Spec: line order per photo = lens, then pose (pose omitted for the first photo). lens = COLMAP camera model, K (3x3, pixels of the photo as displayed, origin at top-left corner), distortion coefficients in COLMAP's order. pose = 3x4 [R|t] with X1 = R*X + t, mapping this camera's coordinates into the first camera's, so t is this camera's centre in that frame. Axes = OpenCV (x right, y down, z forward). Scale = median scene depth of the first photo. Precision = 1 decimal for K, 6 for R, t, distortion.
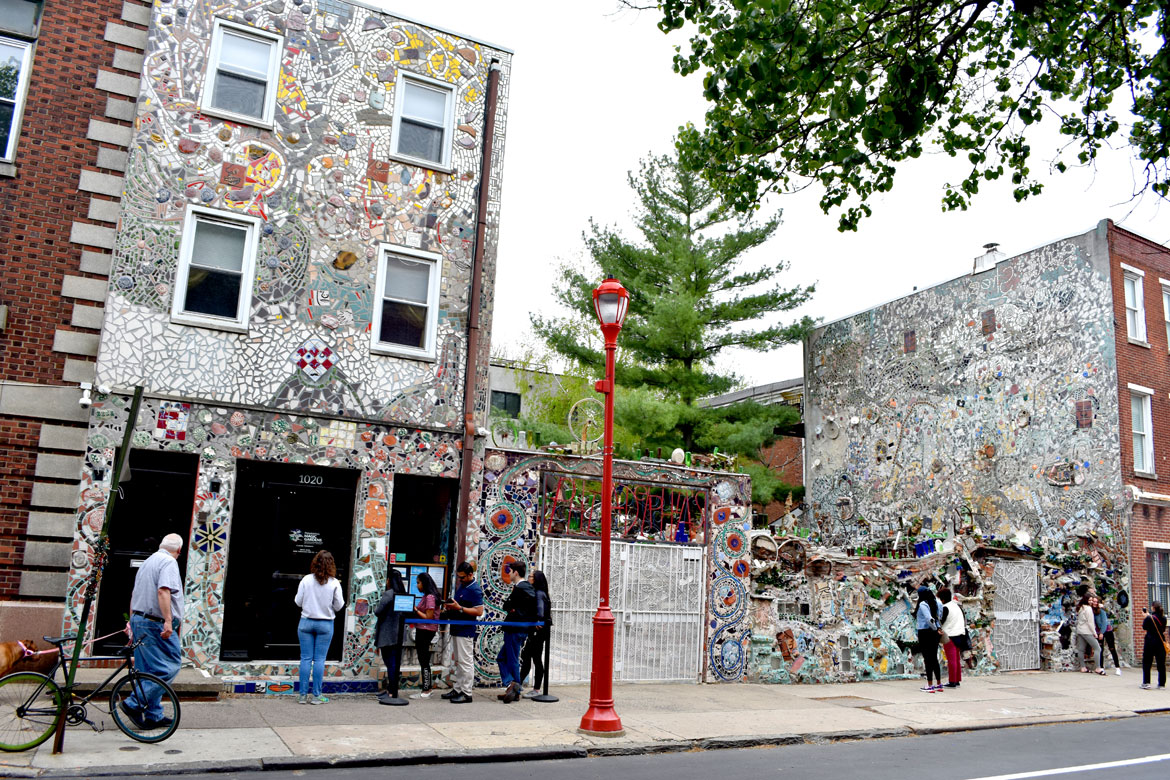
lens RADIAL K [[915.4, 0, 583.2], [0, 915.4, 409.3], [0, 0, 1]] dist [-0.083254, 0.011142]
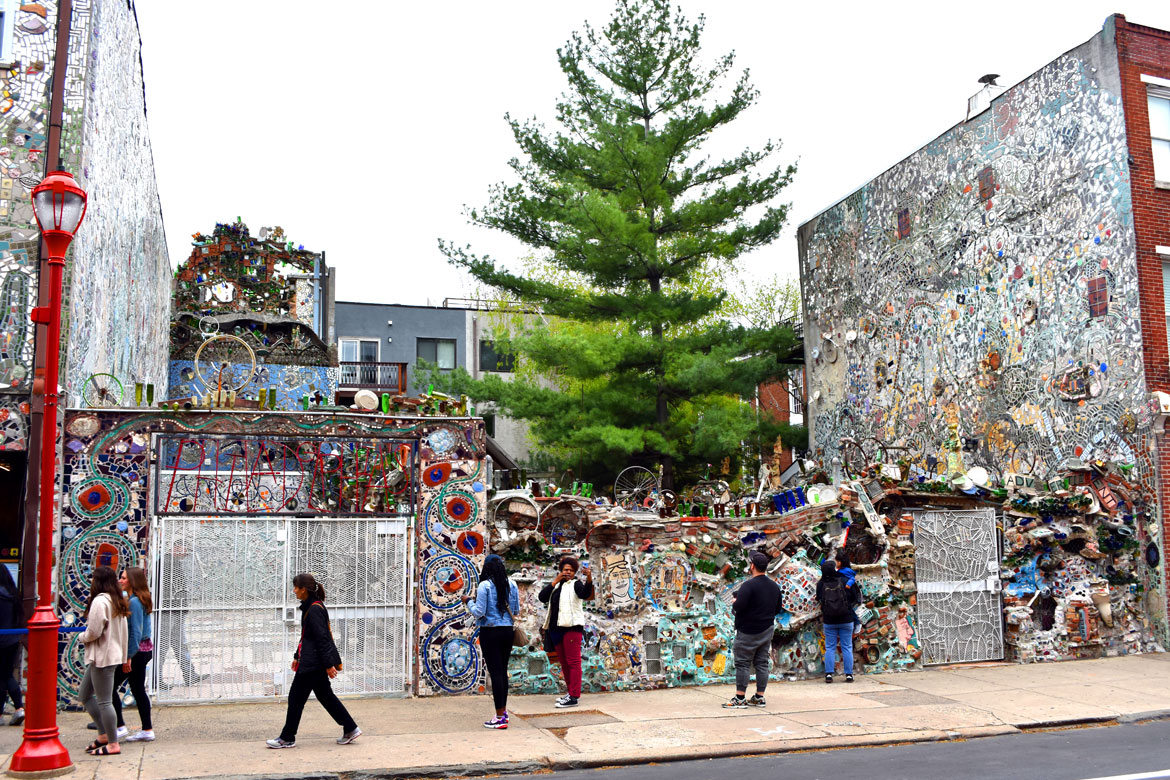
lens RADIAL K [[1078.2, 0, 583.8], [0, 1078.2, 410.2], [0, 0, 1]] dist [-0.060308, -0.005714]
pose [[0.982970, -0.079496, -0.165683, 0.334098], [0.086573, 0.995597, 0.035929, 0.033440], [0.162097, -0.049661, 0.985524, 0.116438]]
